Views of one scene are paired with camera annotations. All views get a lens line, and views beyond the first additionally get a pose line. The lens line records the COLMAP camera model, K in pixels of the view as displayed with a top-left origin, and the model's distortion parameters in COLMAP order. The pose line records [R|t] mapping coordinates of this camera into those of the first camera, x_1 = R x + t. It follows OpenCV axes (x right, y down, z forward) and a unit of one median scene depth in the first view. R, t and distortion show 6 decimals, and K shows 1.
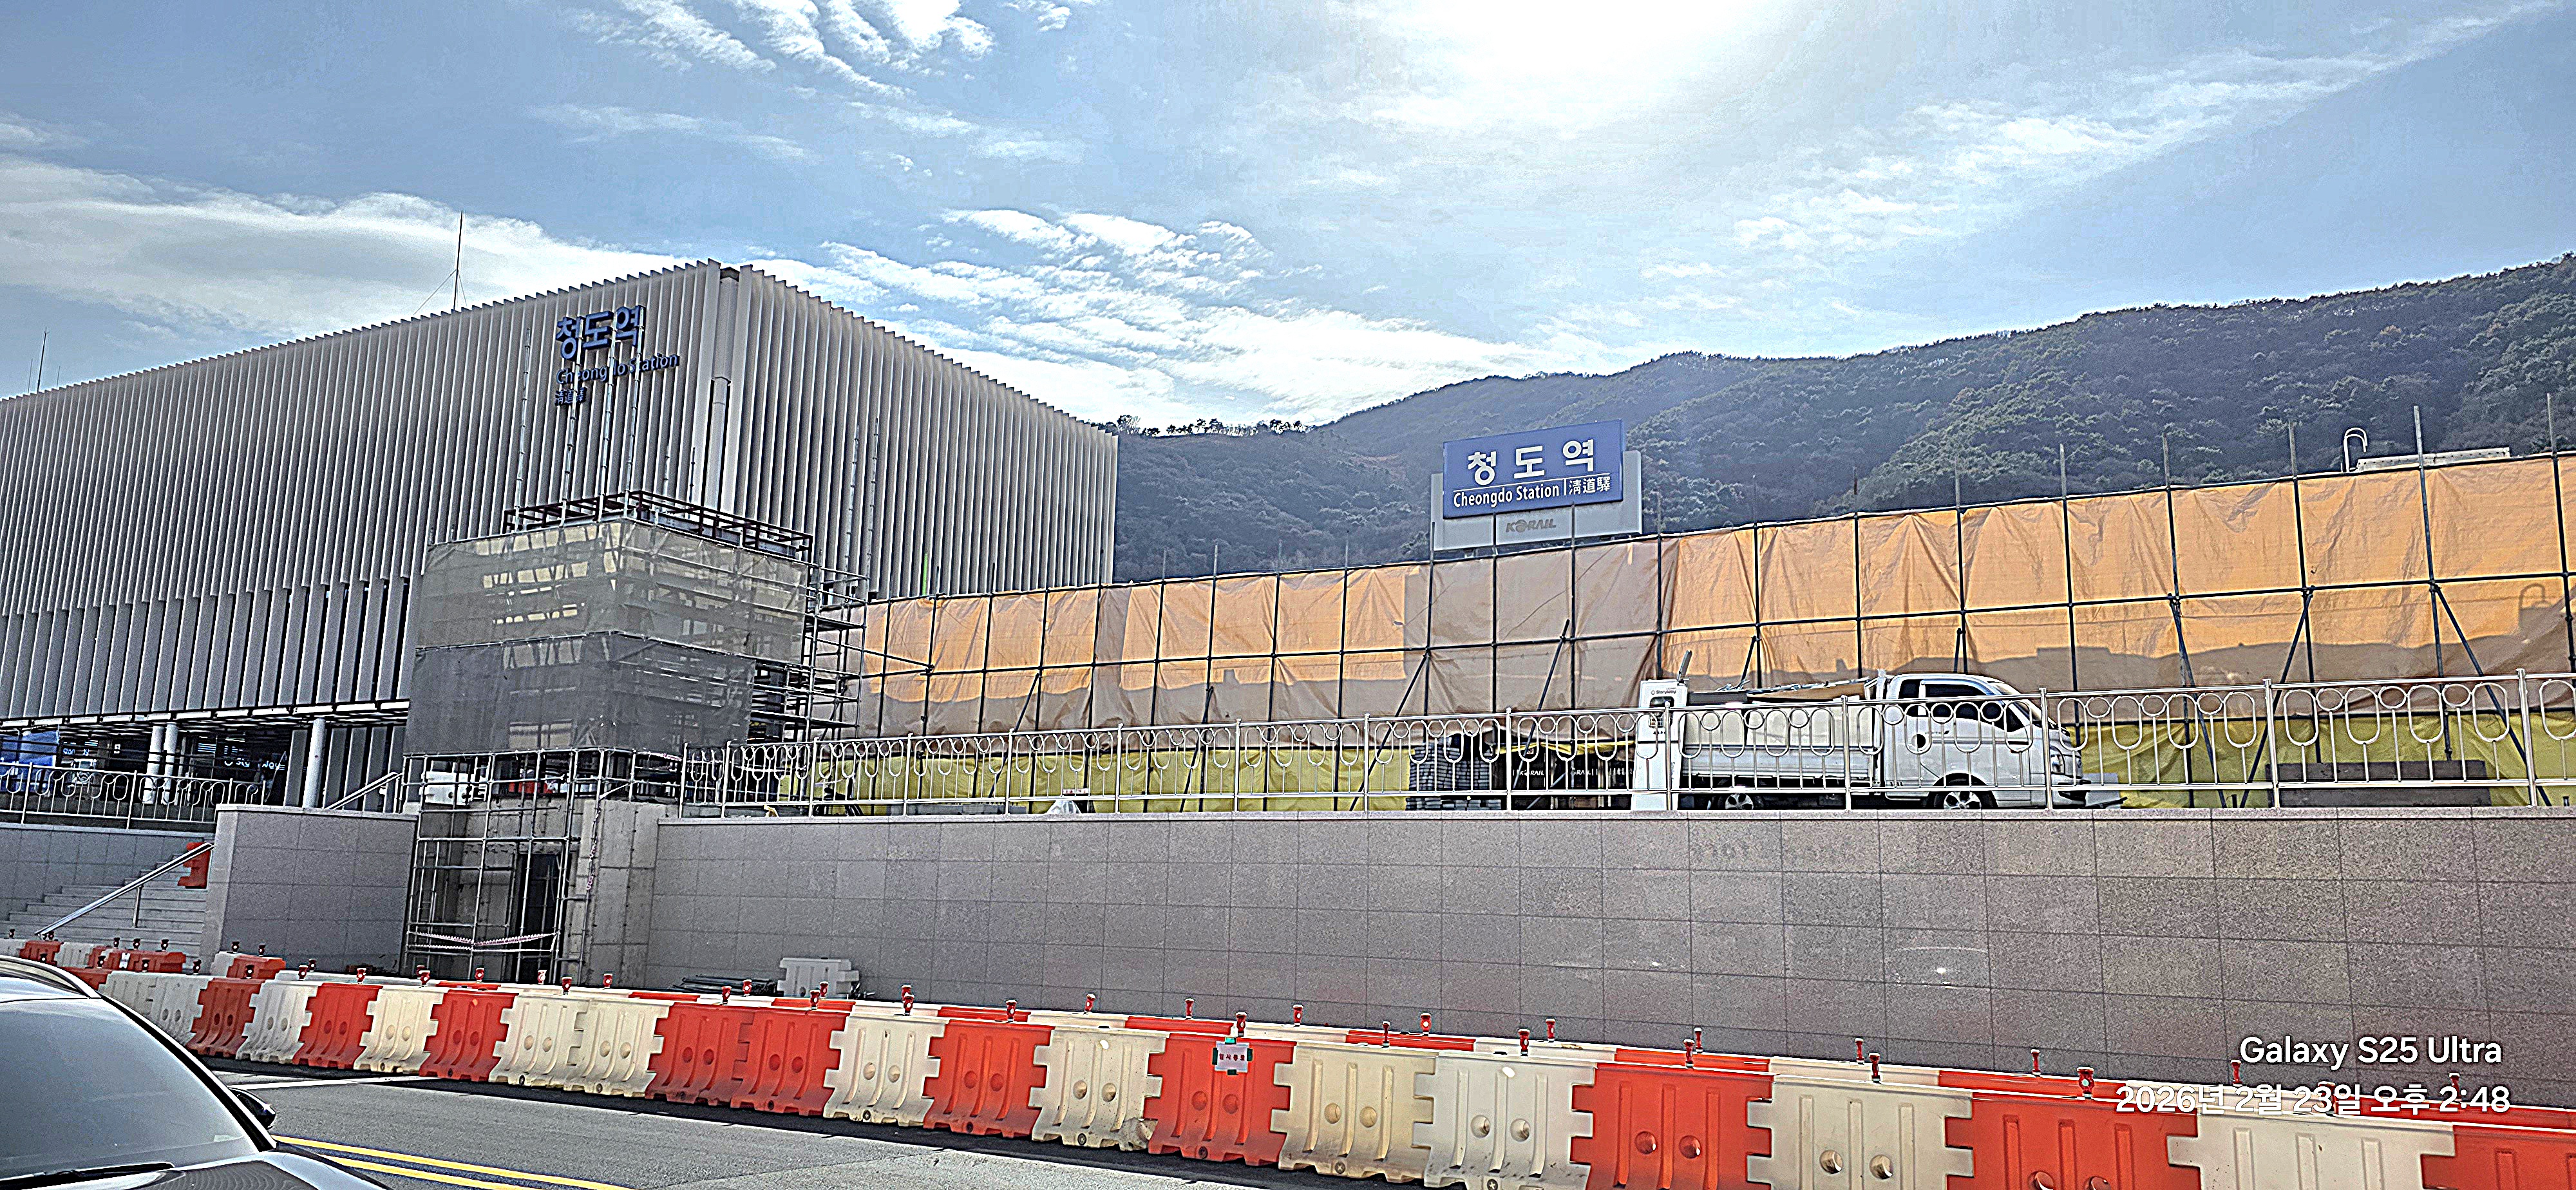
lens RADIAL K [[1727.0, 0, 1281.1], [0, 1727.0, 624.7], [0, 0, 1]] dist [0.065410, -0.001759]
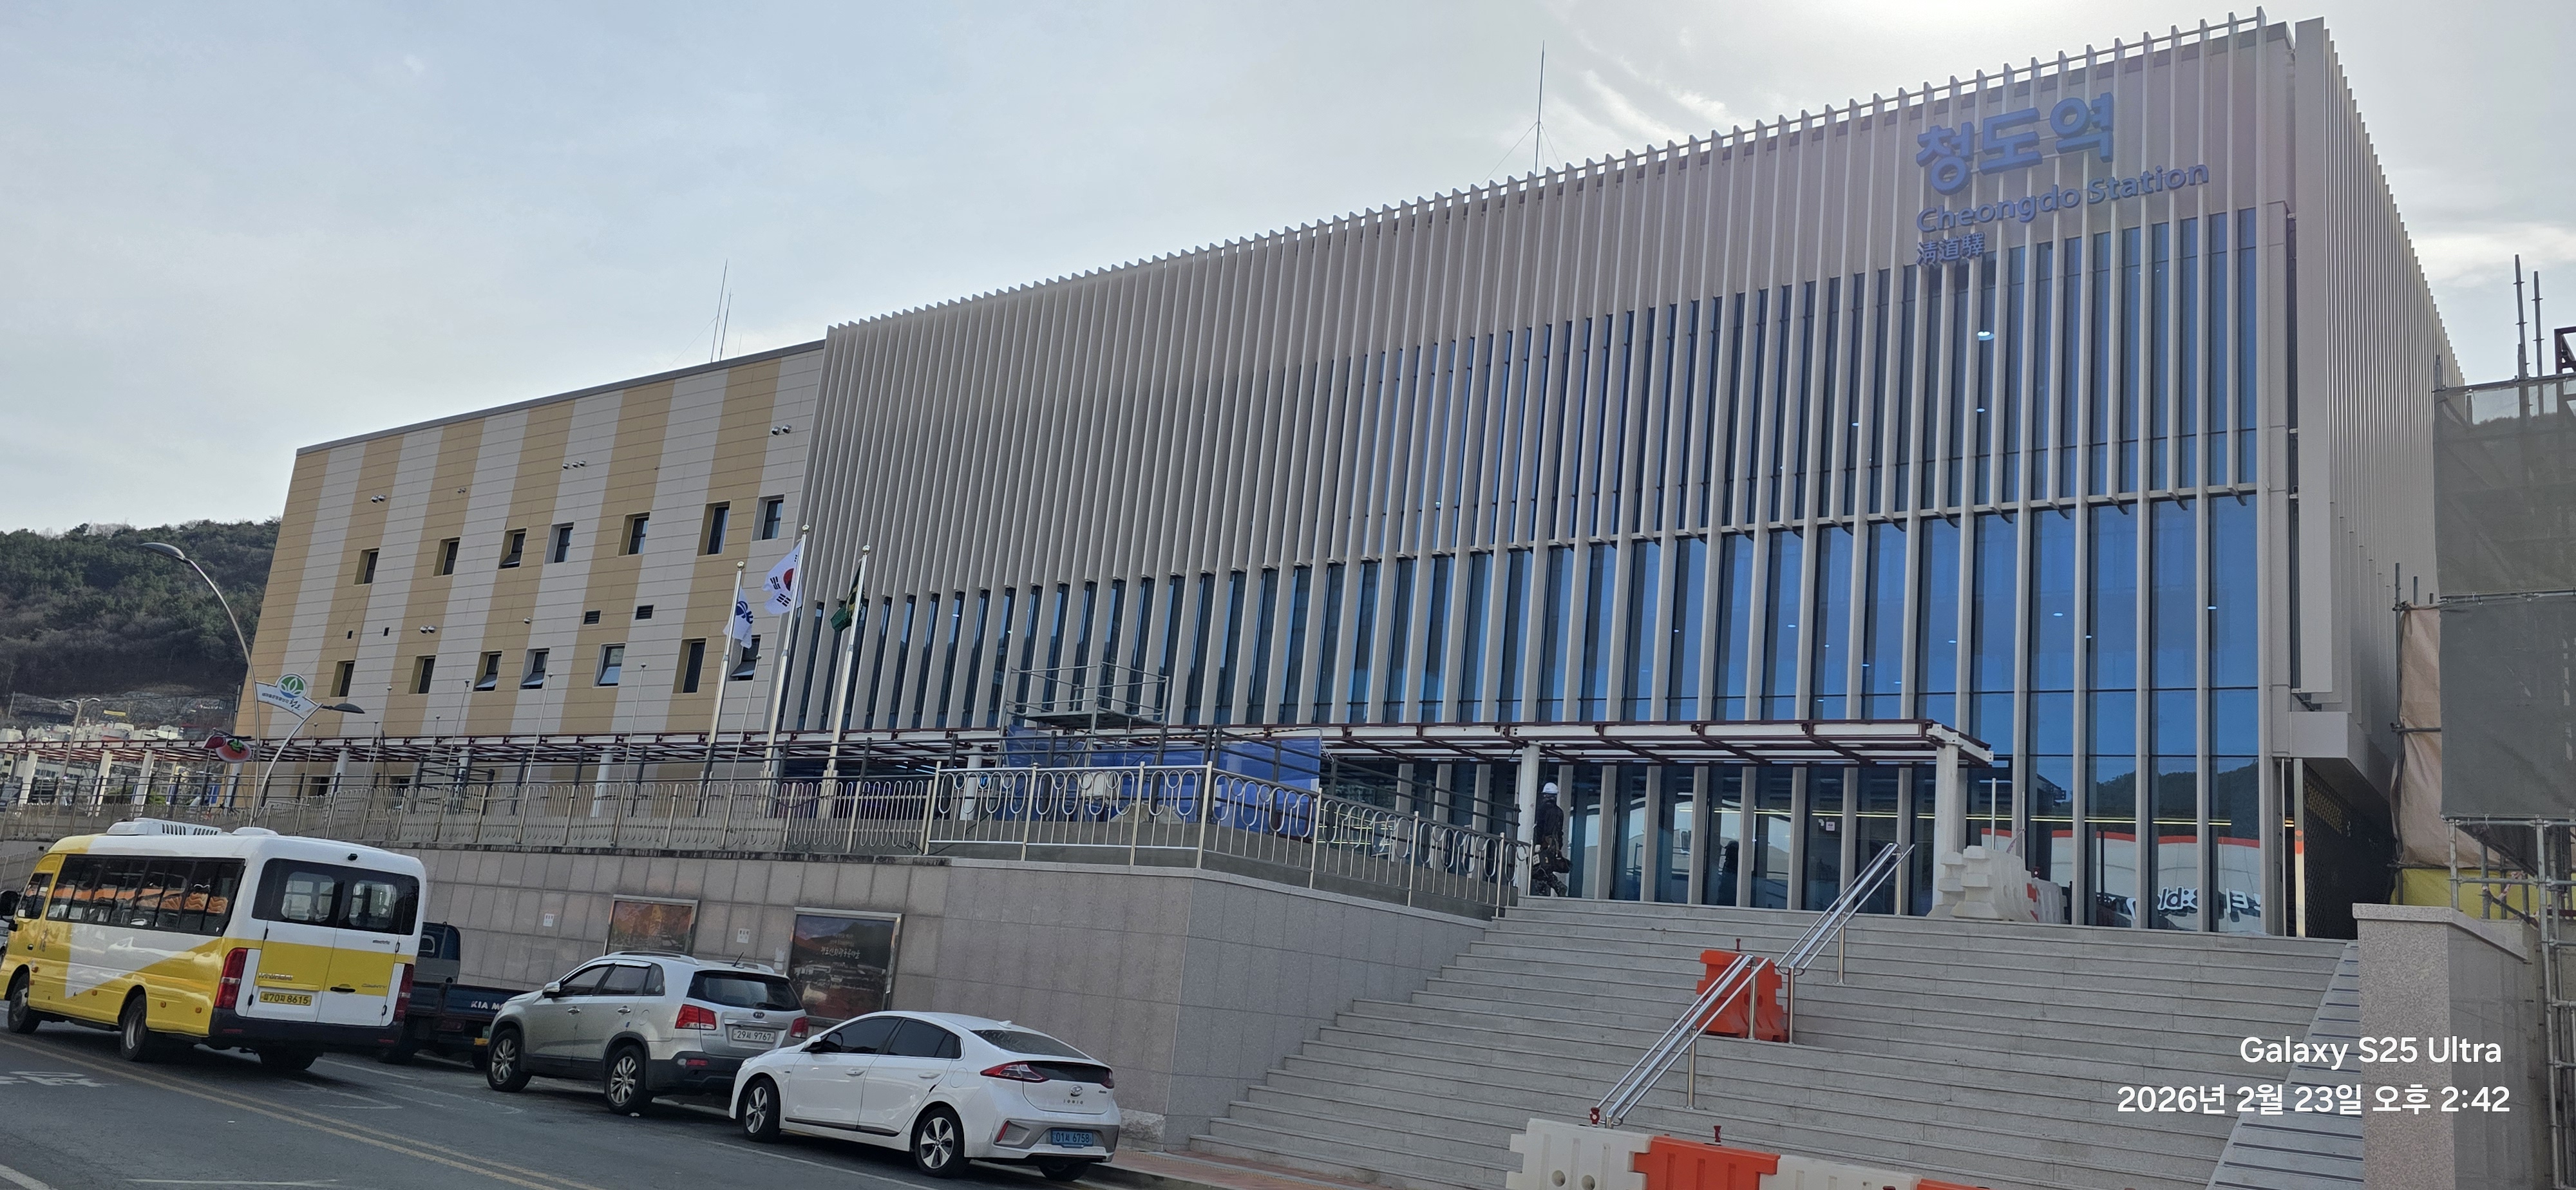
lens RADIAL K [[1938.2, 0, 1158.0], [0, 1938.2, 565.2], [0, 0, 1]] dist [0.120126, -0.199872]
pose [[0.977596, 0.021796, -0.209360, -0.540576], [-0.034134, 0.997875, -0.055502, 0.031726], [0.207705, 0.061405, 0.976262, 0.265086]]
